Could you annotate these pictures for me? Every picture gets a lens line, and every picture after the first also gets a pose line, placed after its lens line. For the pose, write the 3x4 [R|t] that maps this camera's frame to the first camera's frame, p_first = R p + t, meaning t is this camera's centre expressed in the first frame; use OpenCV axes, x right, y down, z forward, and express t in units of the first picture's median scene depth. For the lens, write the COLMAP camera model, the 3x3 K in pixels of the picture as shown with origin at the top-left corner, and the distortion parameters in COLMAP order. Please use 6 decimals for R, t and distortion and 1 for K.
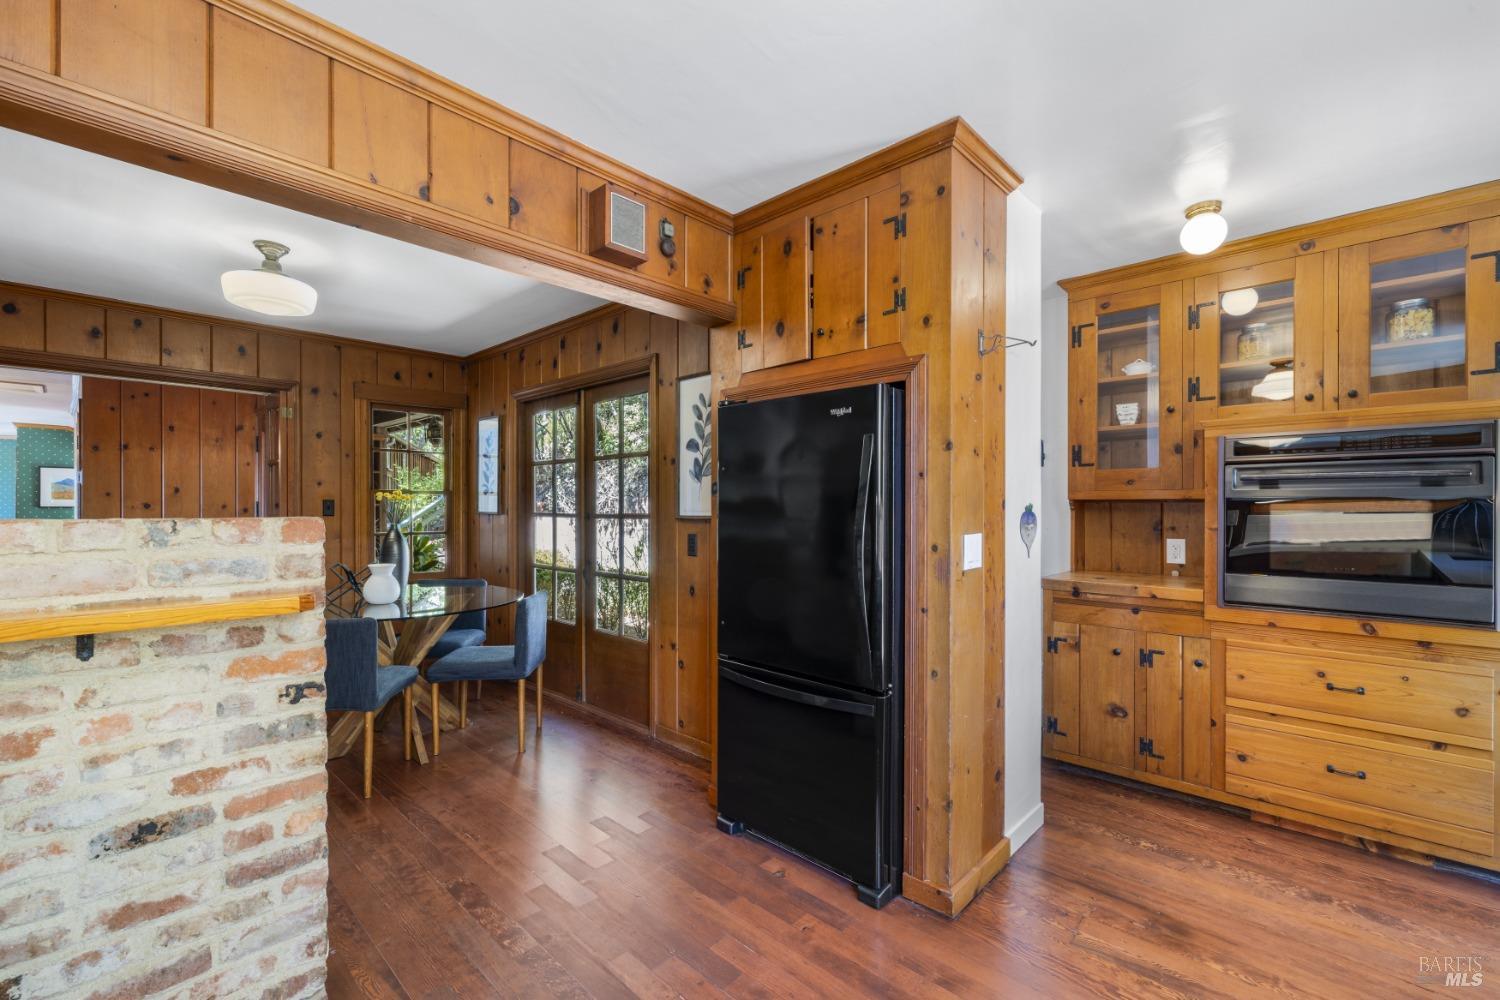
lens RADIAL K [[633.6, 0, 738.7], [0, 633.6, 504.7], [0, 0, 1]] dist [-0.002273, -0.000613]
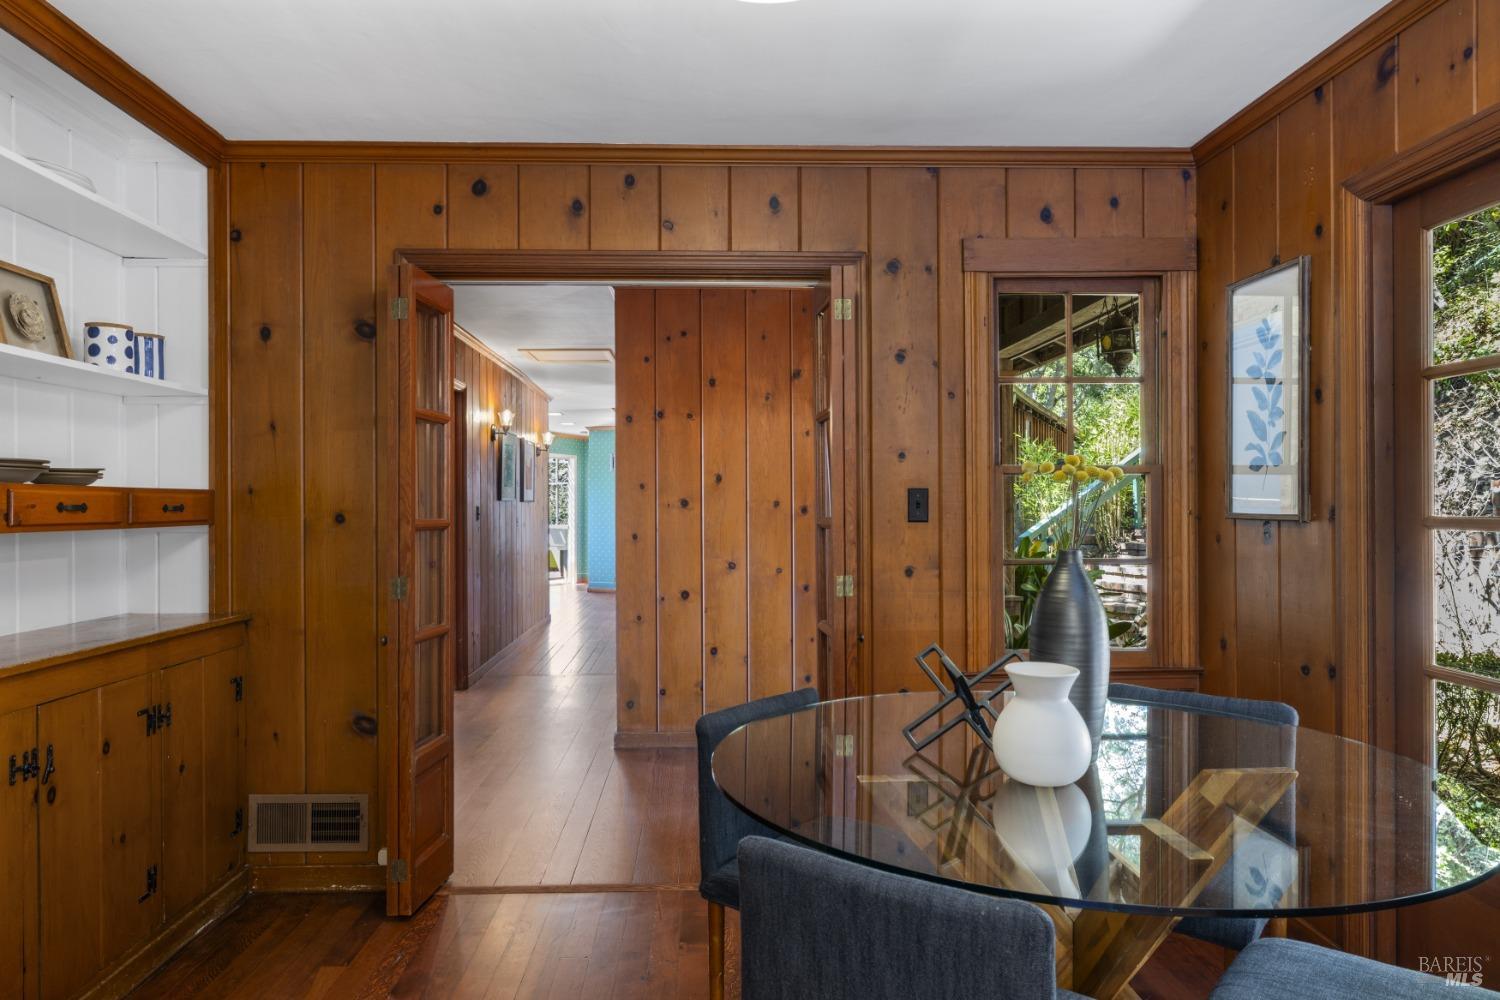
lens RADIAL K [[946.8, 0, 750.0], [0, 946.8, 500.0], [0, 0, 1]] dist [0.002257, 0.000612]
pose [[0.722580, -0.007384, -0.691248, -0.222632], [0.005659, 0.999973, -0.004766, 0.003636], [0.691264, -0.000468, 0.722602, 0.358966]]
